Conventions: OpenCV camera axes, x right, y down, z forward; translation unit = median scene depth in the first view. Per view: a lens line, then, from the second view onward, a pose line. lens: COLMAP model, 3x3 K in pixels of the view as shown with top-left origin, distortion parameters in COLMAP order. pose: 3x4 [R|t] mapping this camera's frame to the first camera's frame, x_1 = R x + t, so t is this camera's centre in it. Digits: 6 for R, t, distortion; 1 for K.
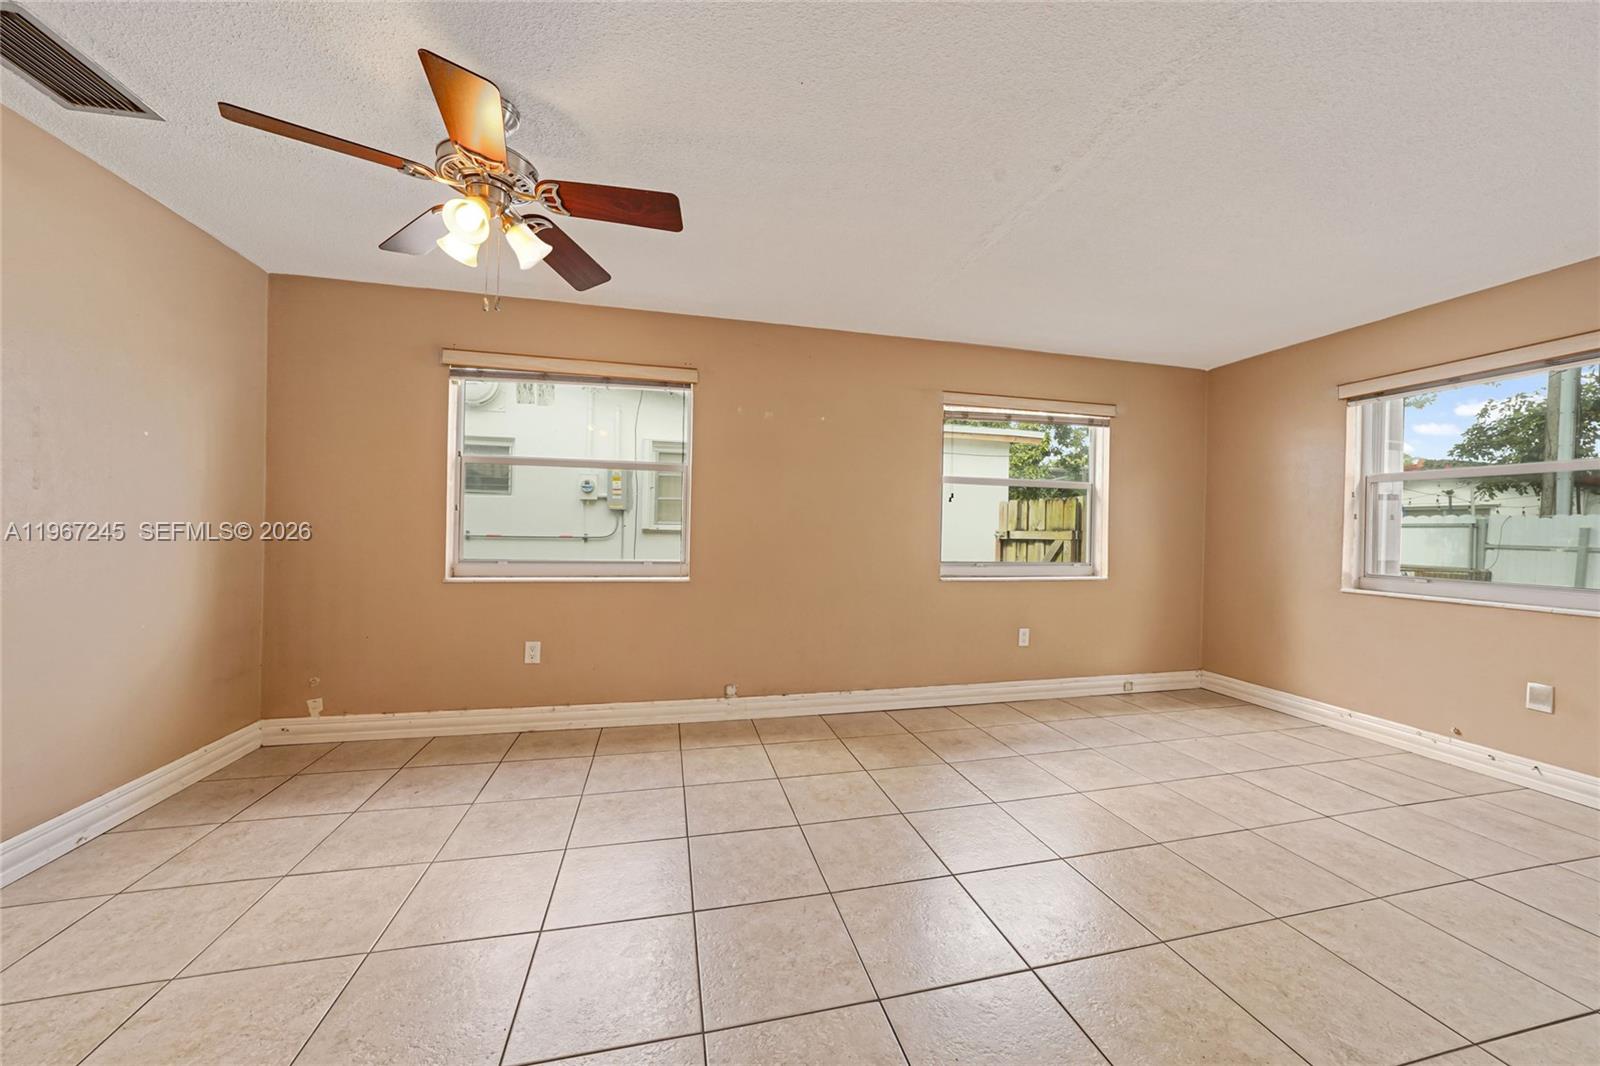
lens RADIAL K [[579.2, 0, 808.3], [0, 579.2, 523.9], [0, 0, 1]] dist [-0.011863, -0.000004]
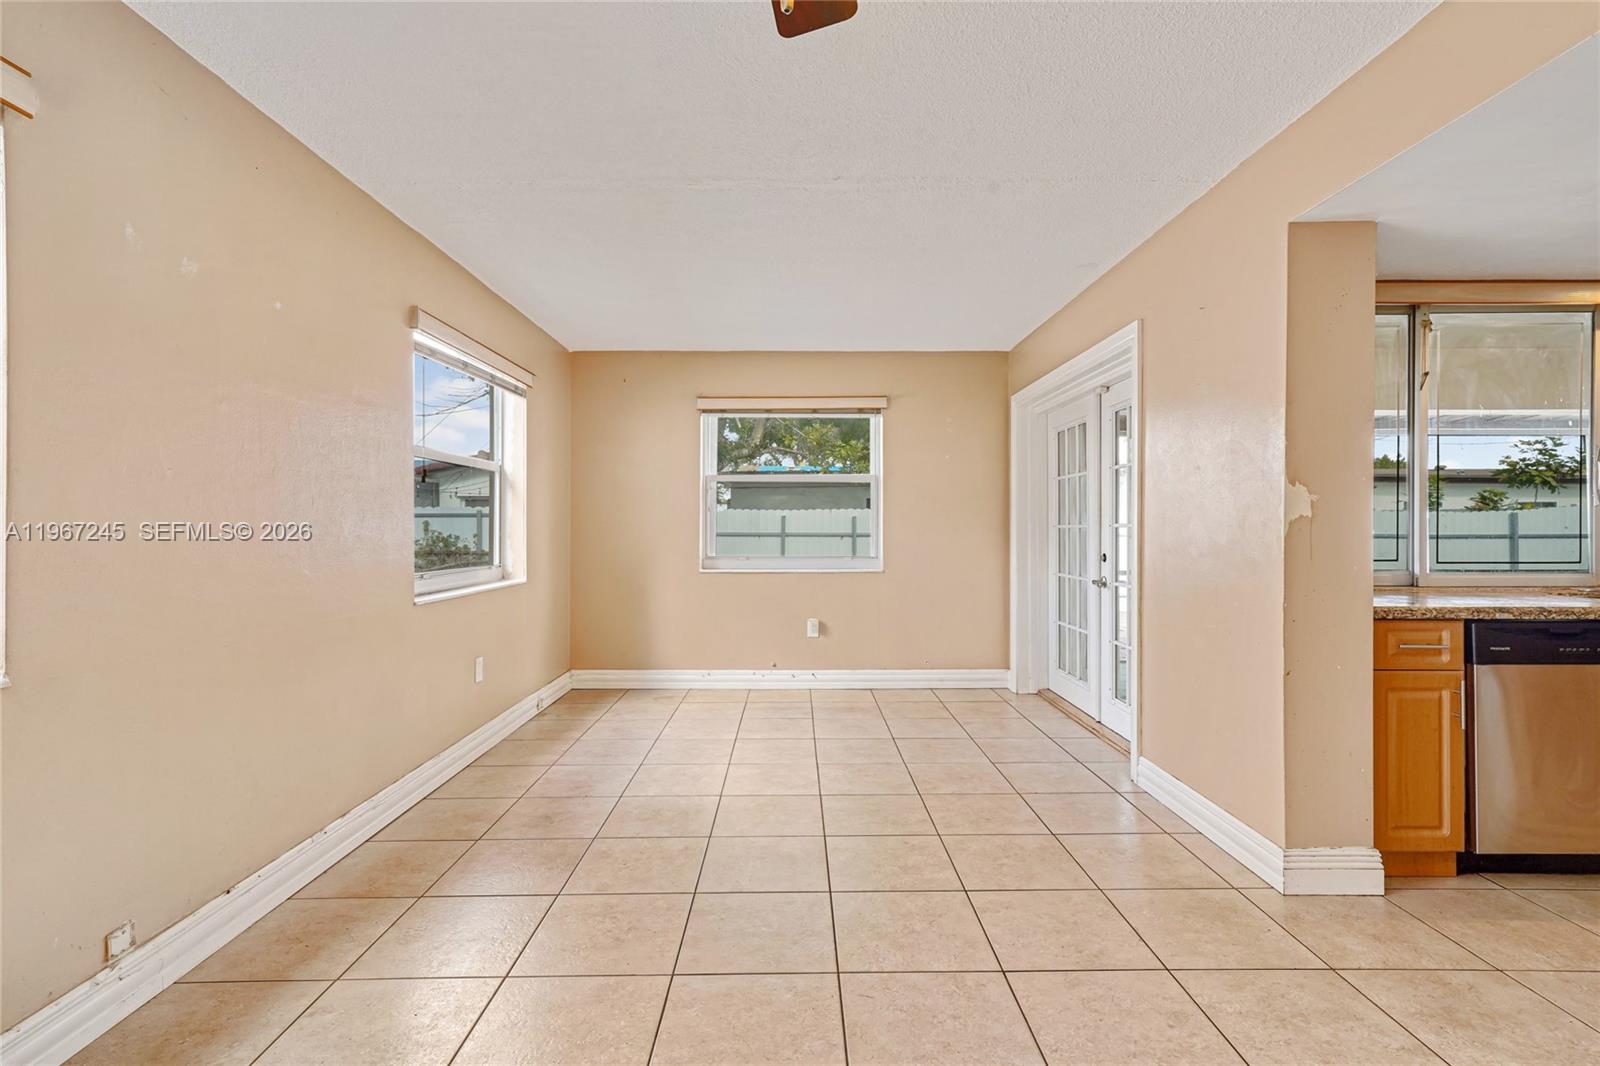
lens RADIAL K [[755.8, 0, 806.4], [0, 755.8, 527.2], [0, 0, 1]] dist [0.010738, 0.005275]
pose [[0.227813, -0.018241, 0.973534, -0.446473], [0.000914, 0.999828, 0.018519, -0.002926], [-0.973705, -0.003329, 0.227790, 0.357607]]
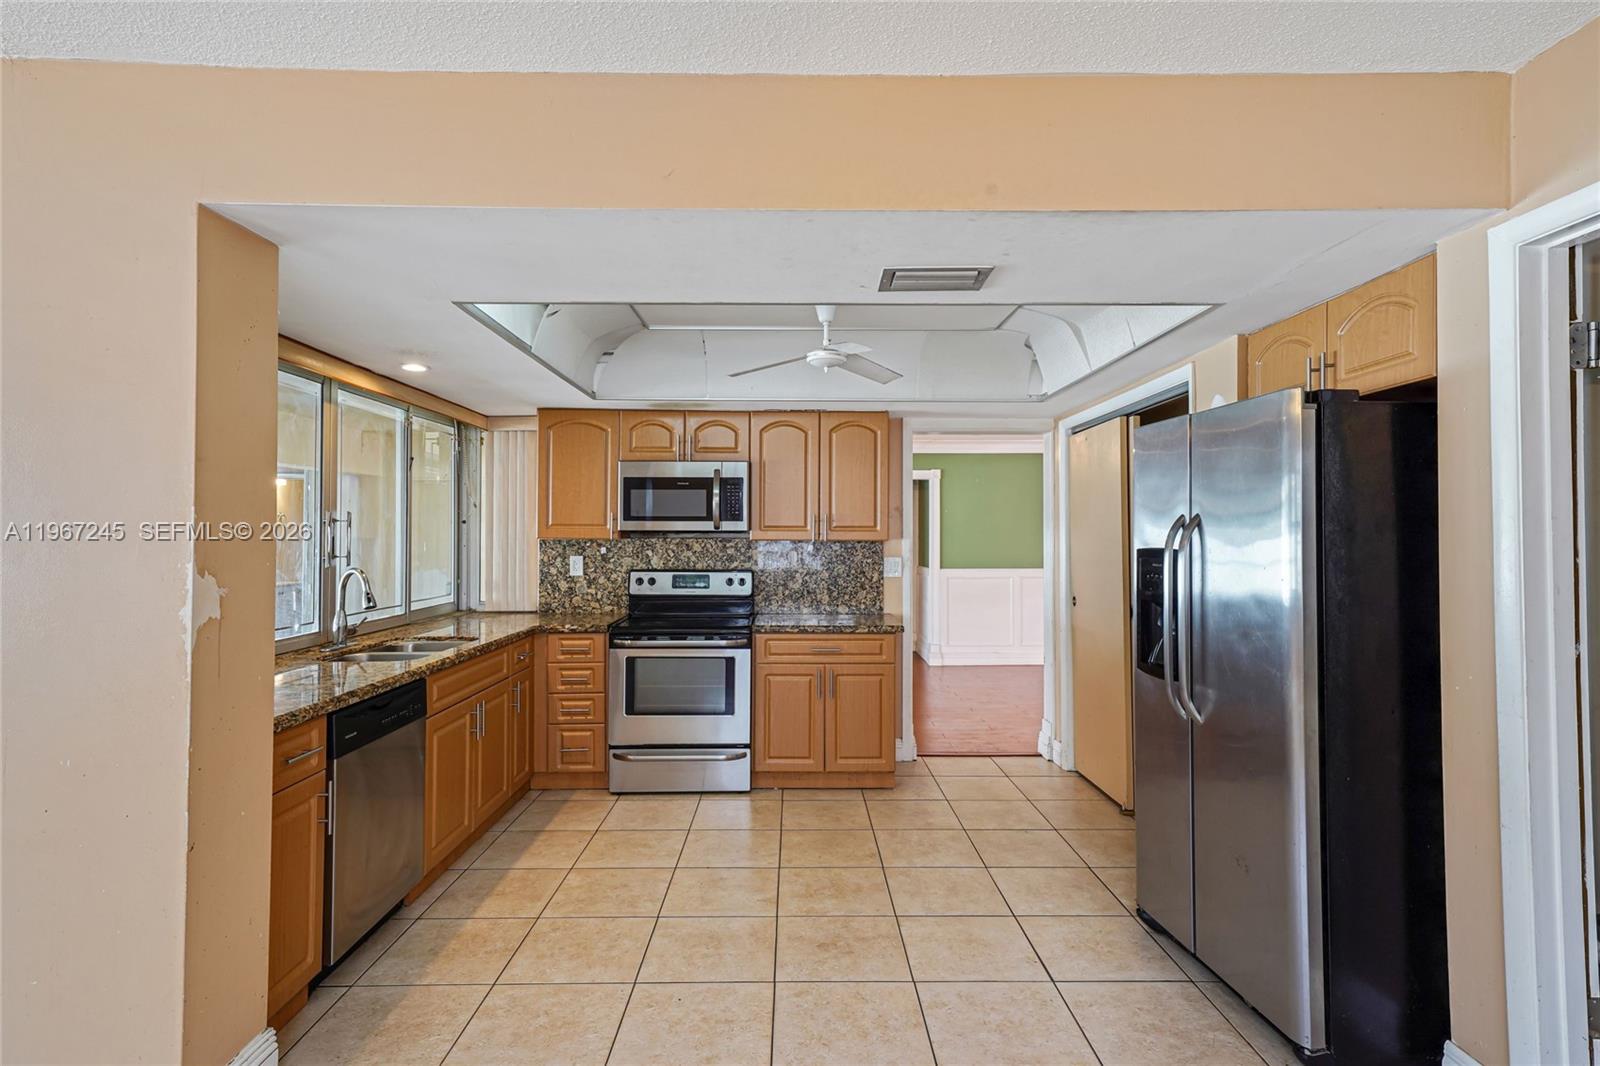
lens RADIAL K [[812.2, 0, 804.5], [0, 812.2, 527.9], [0, 0, 1]] dist [0.021231, 0.001750]
pose [[-0.971298, -0.017211, 0.237242, -0.216406], [-0.020177, 0.999746, -0.010081, -0.052296], [-0.237009, -0.014578, -0.971398, 0.482732]]
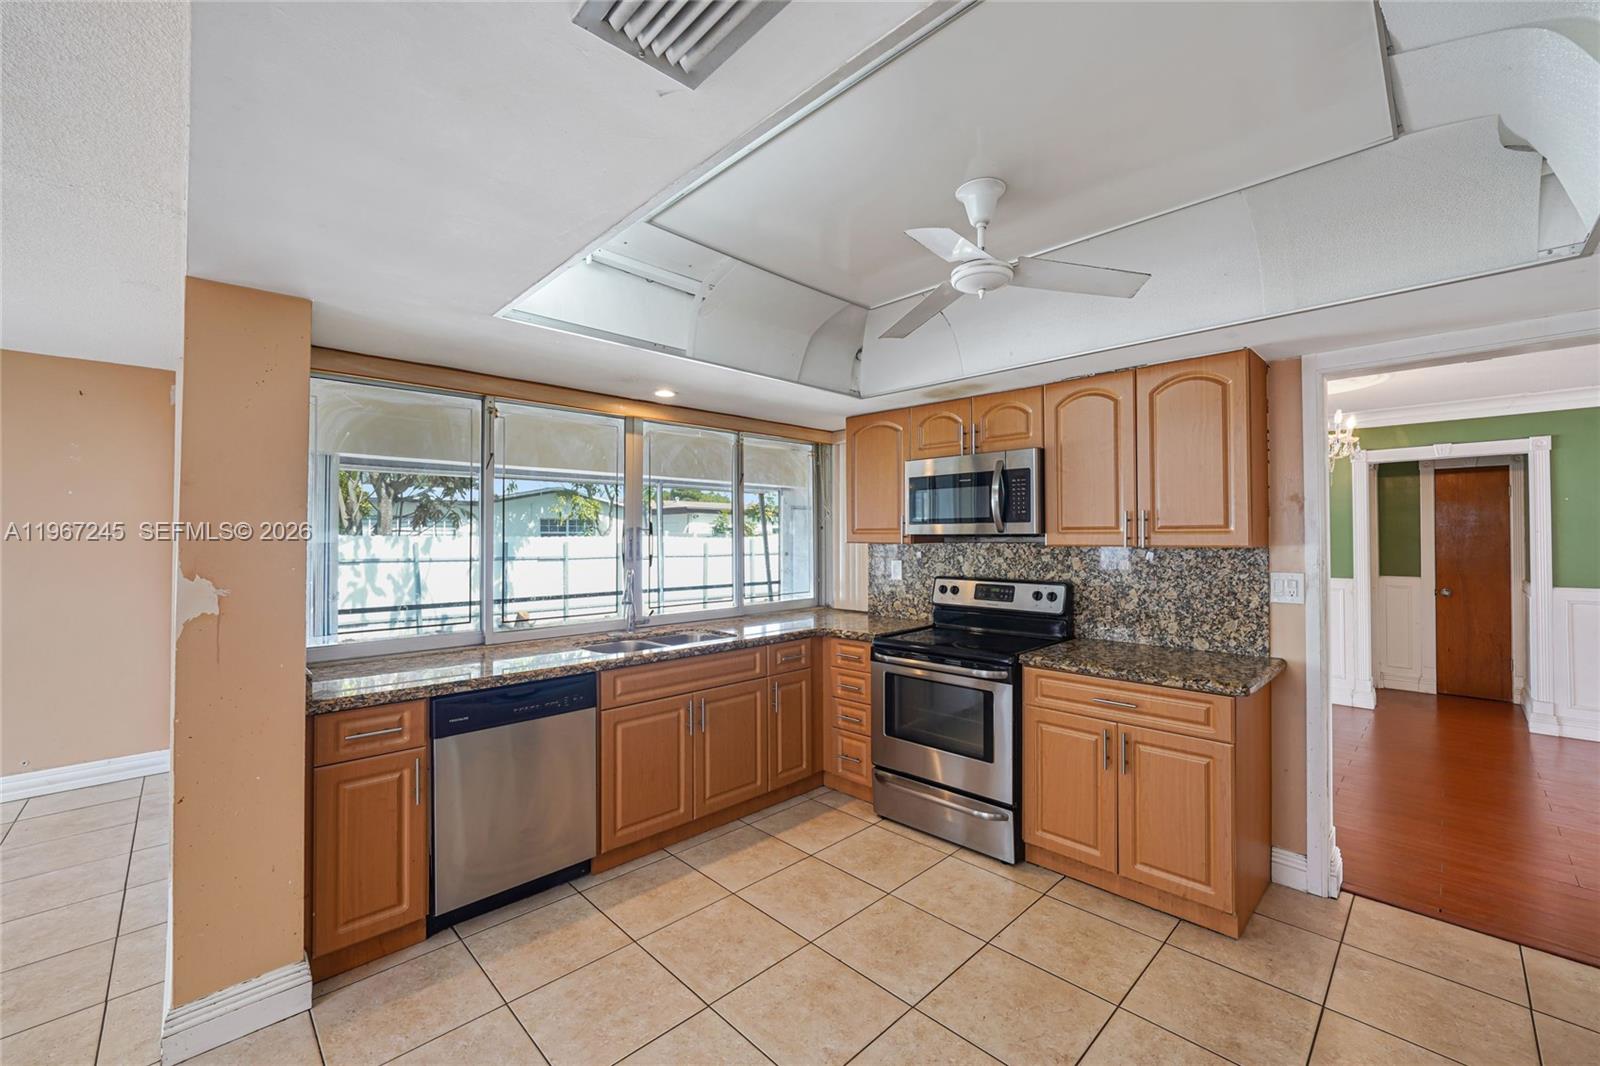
lens RADIAL K [[646.1, 0, 798.4], [0, 646.1, 529.8], [0, 0, 1]] dist [-0.009276, 0.000609]
pose [[-0.500410, -0.005399, 0.865772, -0.360135], [-0.009591, 0.999954, 0.000692, -0.060835], [-0.865736, -0.007957, -0.500439, -0.007631]]
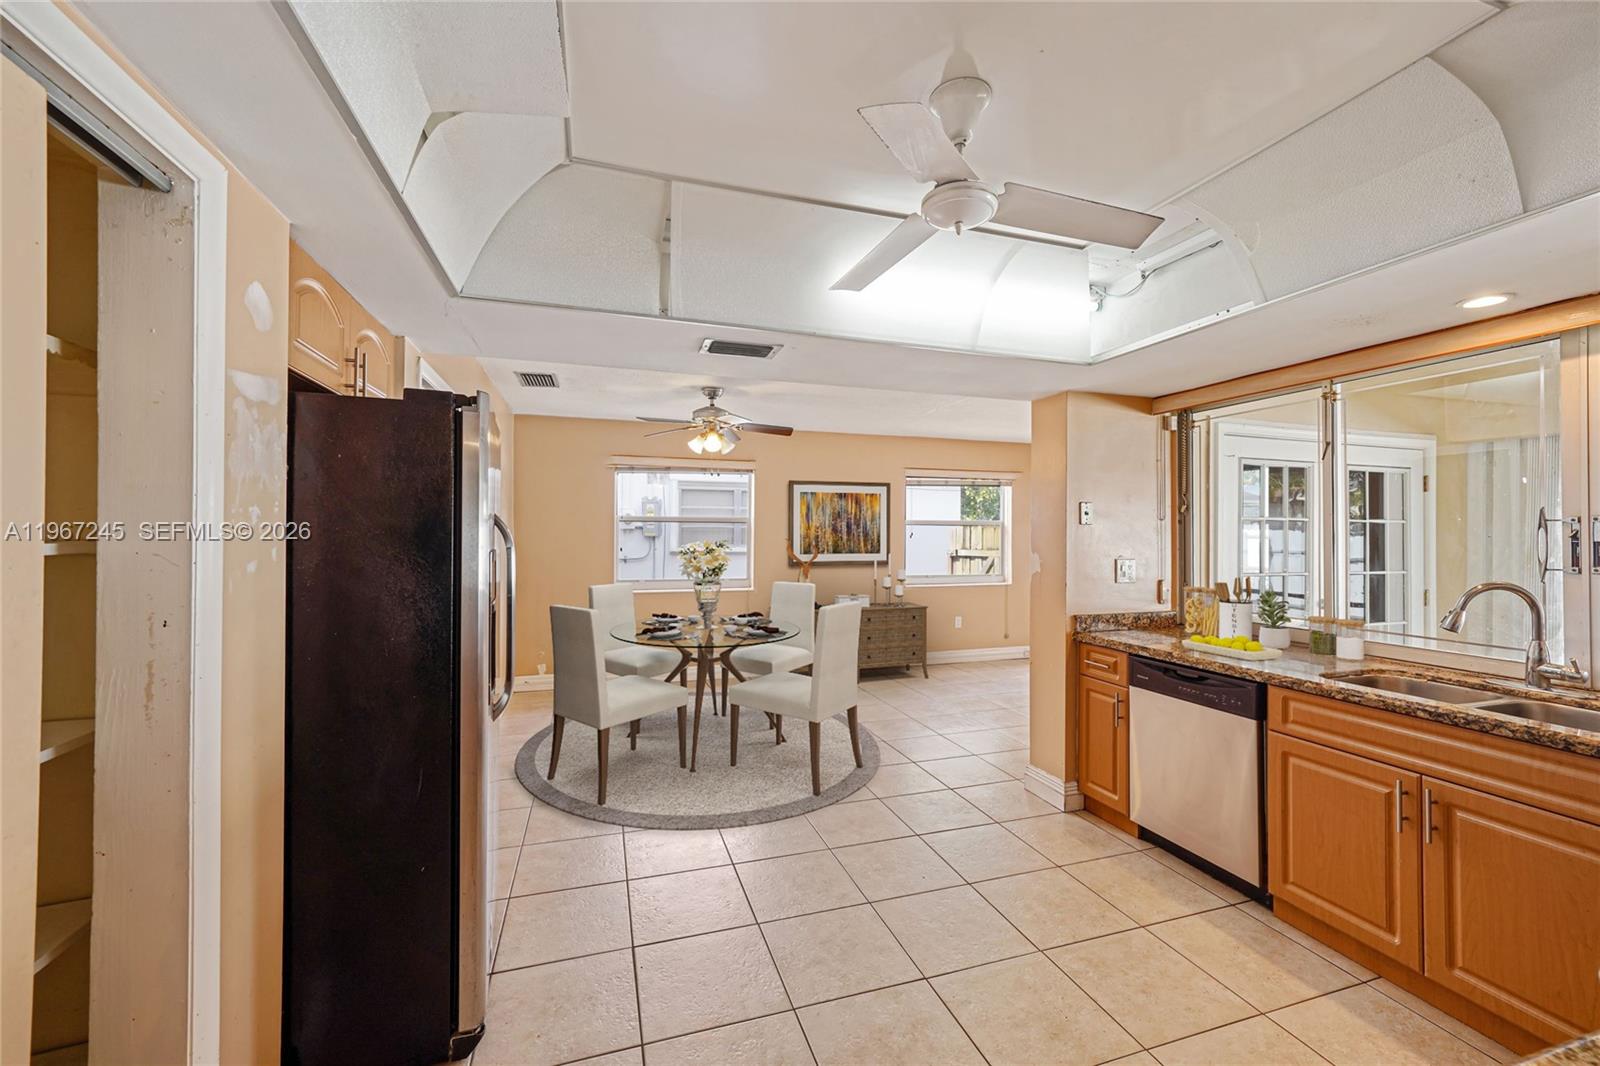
lens RADIAL K [[646.1, 0, 804.6], [0, 646.1, 526.7], [0, 0, 1]] dist [-0.009276, 0.000609]
pose [[0.997884, -0.013846, 0.063527, -0.146211], [0.014148, 0.999891, -0.004310, -0.059380], [-0.063460, 0.005200, 0.997971, -0.696891]]
